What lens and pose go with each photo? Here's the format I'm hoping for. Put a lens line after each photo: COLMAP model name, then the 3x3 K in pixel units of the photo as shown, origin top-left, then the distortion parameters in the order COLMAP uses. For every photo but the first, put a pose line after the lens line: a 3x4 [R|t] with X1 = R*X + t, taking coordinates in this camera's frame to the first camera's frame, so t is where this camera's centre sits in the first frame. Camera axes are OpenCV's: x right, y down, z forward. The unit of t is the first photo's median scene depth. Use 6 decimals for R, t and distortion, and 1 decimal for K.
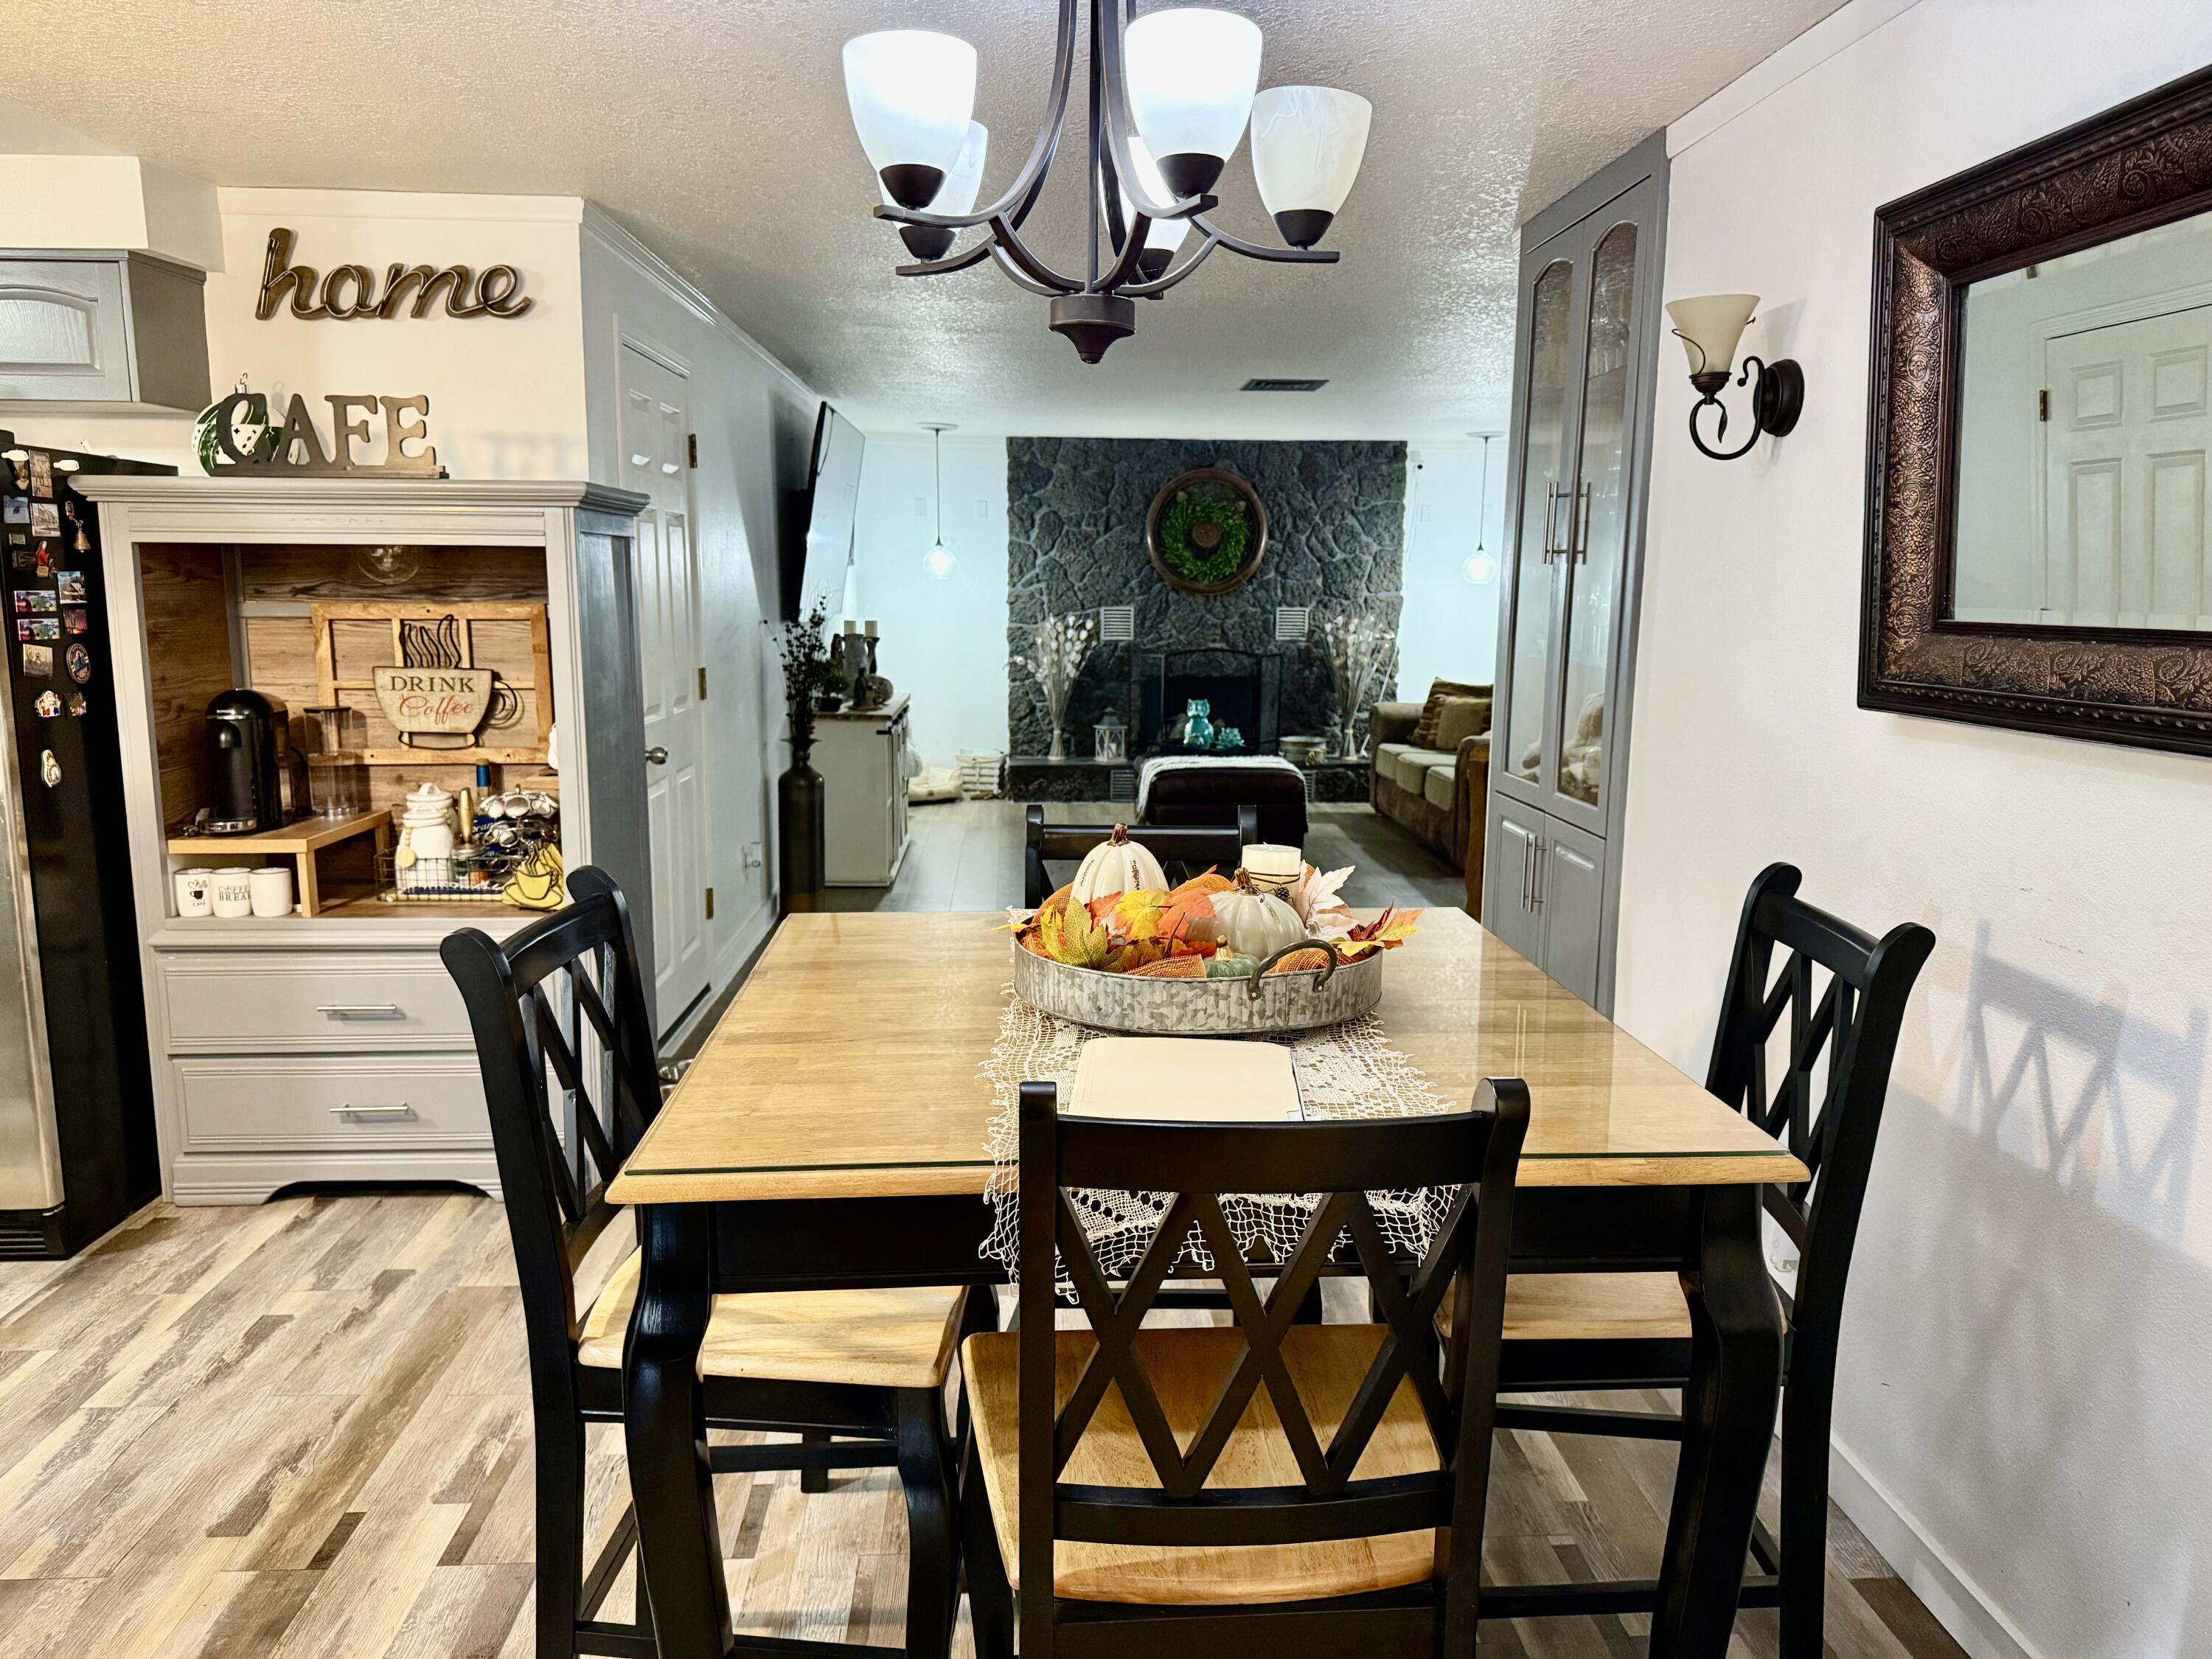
lens RADIAL K [[1579.8, 0, 1106.0], [0, 1579.8, 829.5], [0, 0, 1]] dist [0.003209, -0.000731]
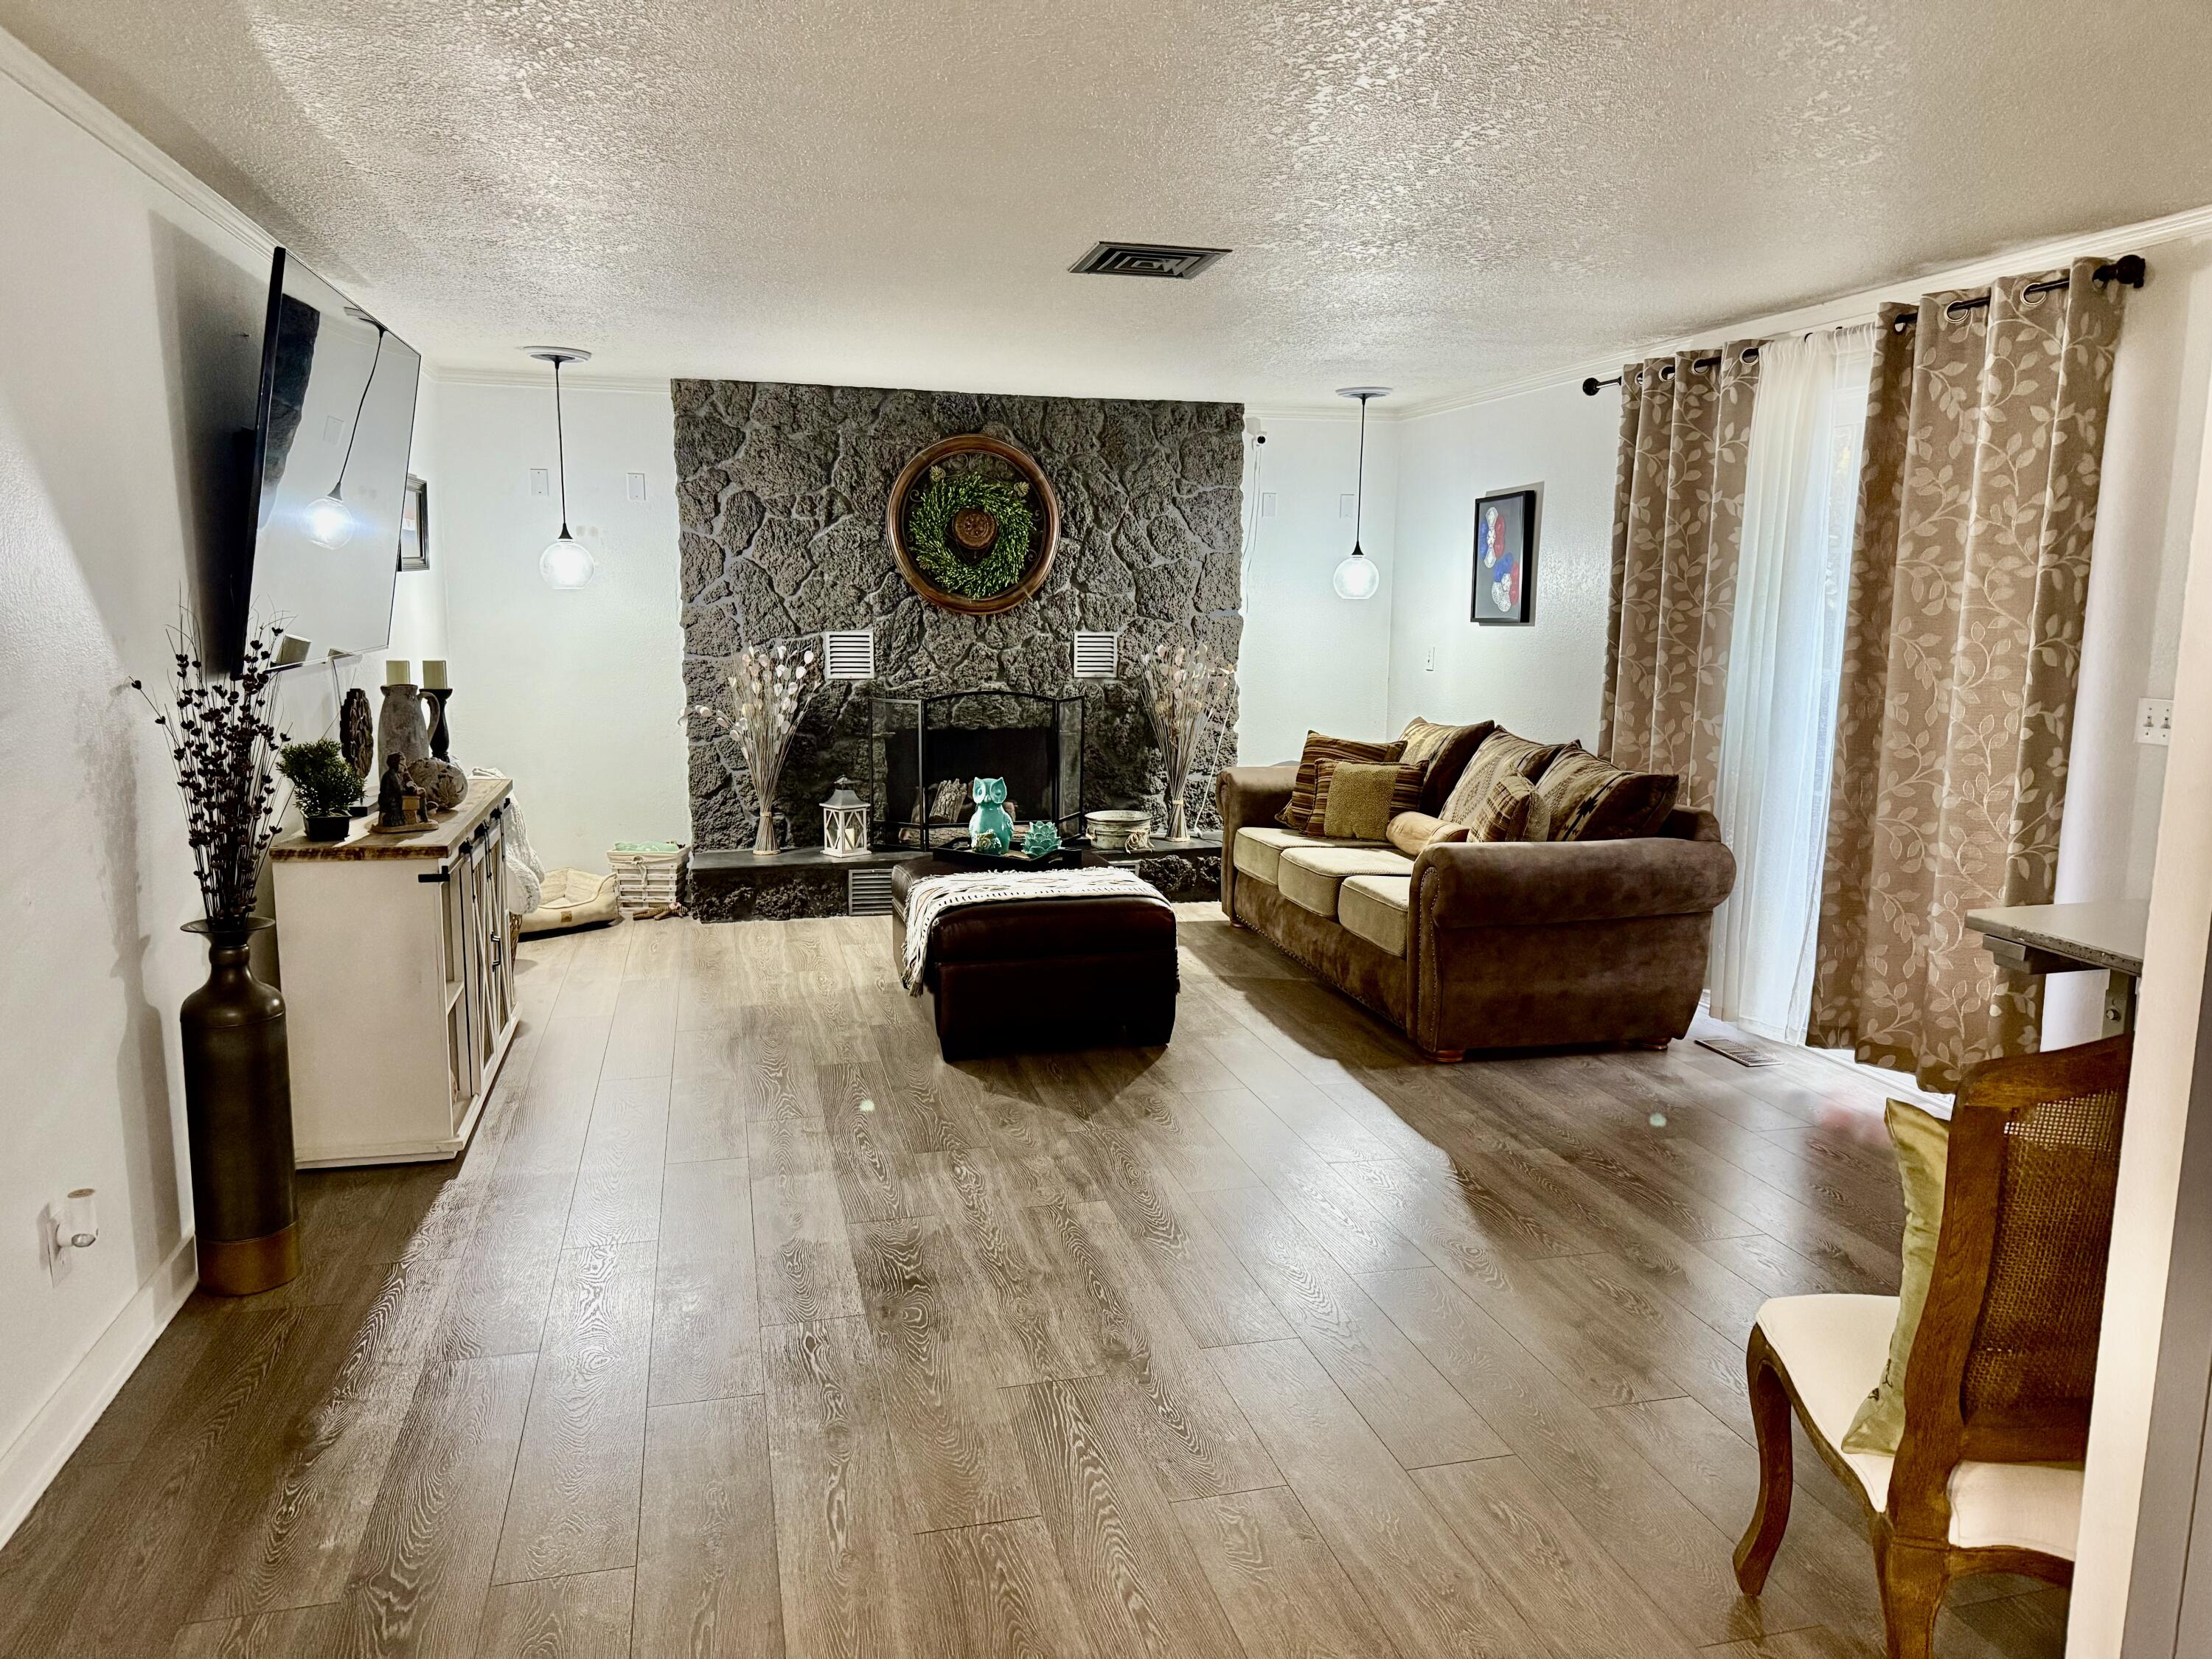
lens RADIAL K [[1548.3, 0, 1151.7], [0, 1548.3, 830.1], [0, 0, 1]] dist [0.110232, -0.188787]
pose [[0.976309, -0.030164, 0.214268, -0.012173], [0.030492, 0.999533, 0.001777, -0.050838], [-0.214222, 0.004798, 0.976773, 0.303658]]
